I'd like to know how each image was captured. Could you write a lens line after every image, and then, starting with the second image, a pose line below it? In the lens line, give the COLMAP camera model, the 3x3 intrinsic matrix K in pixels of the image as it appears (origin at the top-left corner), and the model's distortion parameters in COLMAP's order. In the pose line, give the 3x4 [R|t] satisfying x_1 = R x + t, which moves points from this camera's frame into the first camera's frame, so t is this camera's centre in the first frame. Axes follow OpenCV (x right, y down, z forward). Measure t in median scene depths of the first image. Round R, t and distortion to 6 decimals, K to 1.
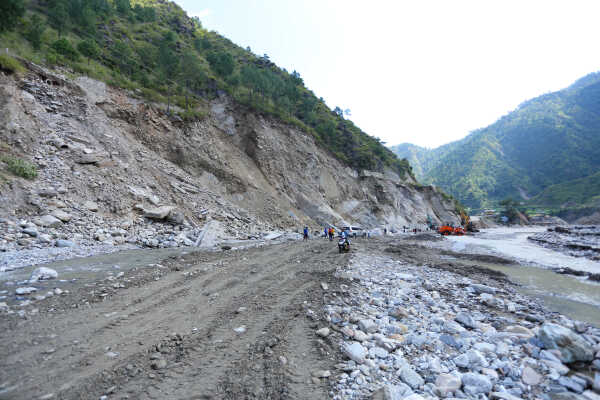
lens RADIAL K [[295.5, 0, 300.6], [0, 295.5, 192.8], [0, 0, 1]] dist [-0.063308, 0.031920]
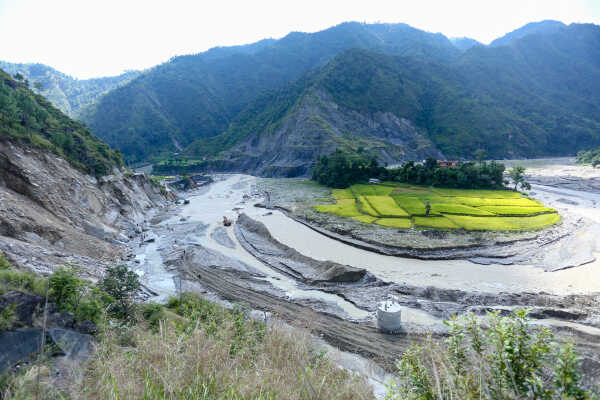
lens RADIAL K [[295.5, 0, 300.6], [0, 295.5, 192.8], [0, 0, 1]] dist [-0.063308, 0.031920]
pose [[0.467989, -0.122991, 0.875134, -0.430942], [-0.075877, 0.981019, 0.178448, -0.277158], [-0.880471, -0.149914, 0.449775, -0.228144]]
